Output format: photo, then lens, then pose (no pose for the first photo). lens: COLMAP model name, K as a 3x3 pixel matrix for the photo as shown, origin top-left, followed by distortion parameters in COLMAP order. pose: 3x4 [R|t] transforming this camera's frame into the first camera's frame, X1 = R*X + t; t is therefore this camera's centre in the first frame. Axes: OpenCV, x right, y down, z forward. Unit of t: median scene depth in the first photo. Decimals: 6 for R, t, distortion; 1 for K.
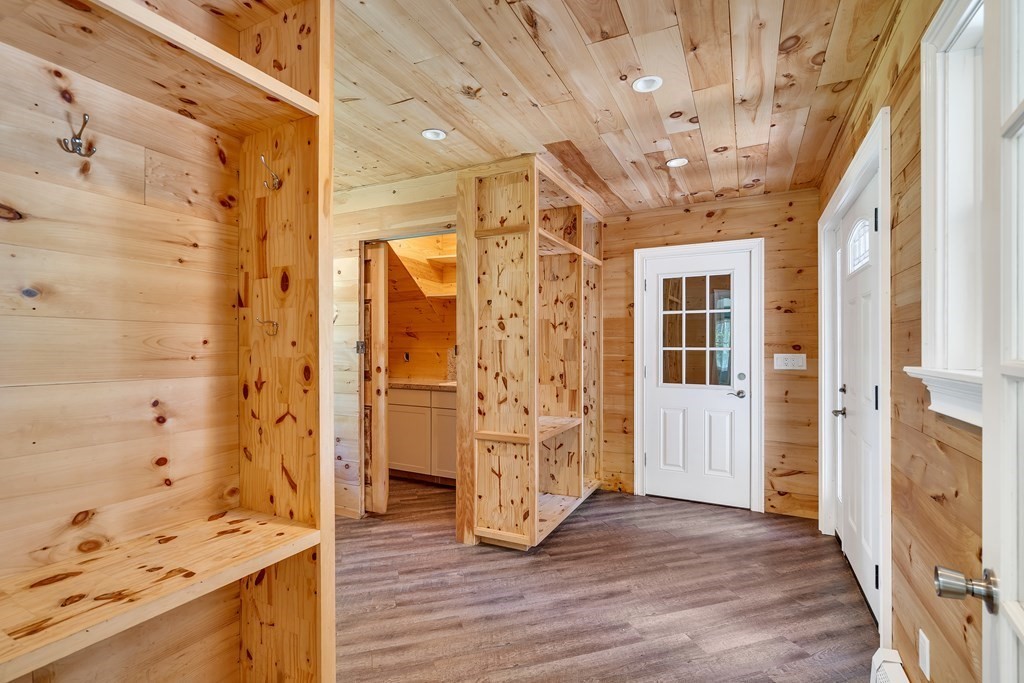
lens RADIAL K [[486.3, 0, 509.7], [0, 486.3, 342.8], [0, 0, 1]] dist [0.000896, 0.000847]
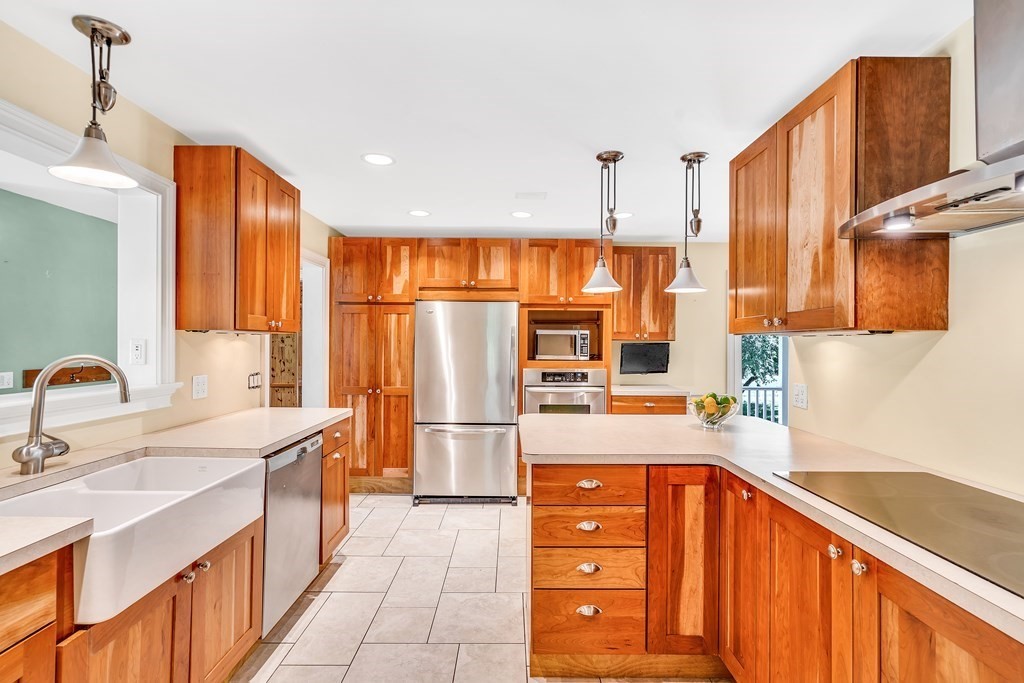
lens RADIAL K [[486.3, 0, 515.4], [0, 486.3, 344.4], [0, 0, 1]] dist [0.000896, 0.000847]
pose [[0.894086, 0.007049, 0.447840, -0.069783], [-0.007070, 0.999974, -0.001623, -0.023579], [-0.447840, -0.001715, 0.894112, -1.860799]]
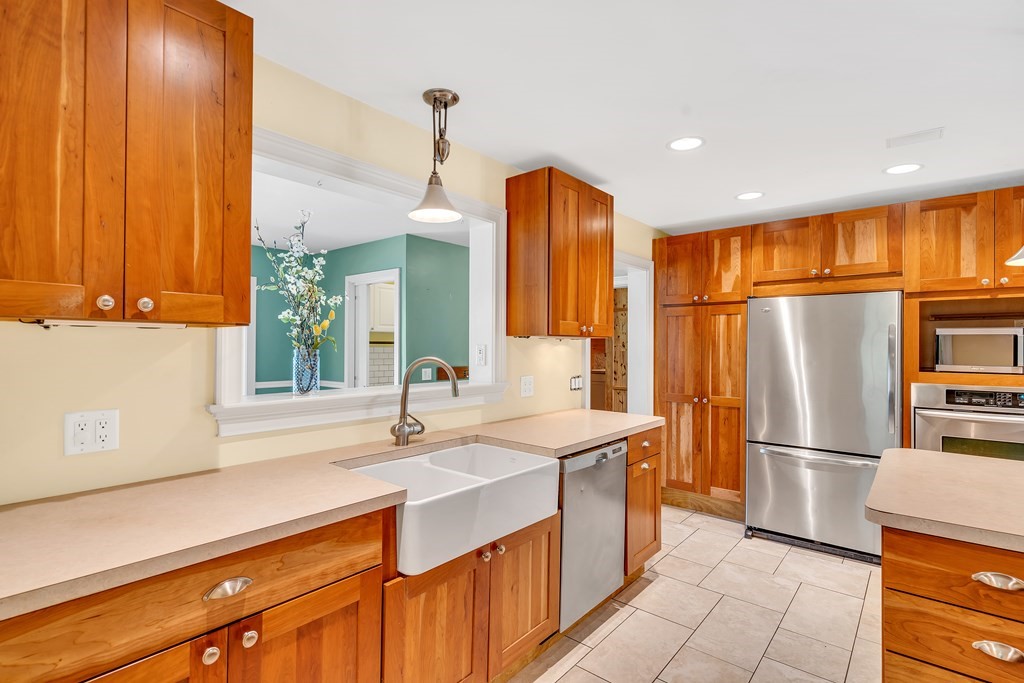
lens RADIAL K [[486.3, 0, 534.6], [0, 486.3, 344.0], [0, 0, 1]] dist [0.000896, 0.000847]
pose [[0.969331, 0.006776, -0.245666, 0.171209], [-0.008356, 0.999951, -0.005390, -0.026485], [0.245618, 0.007277, 0.969339, -1.727363]]
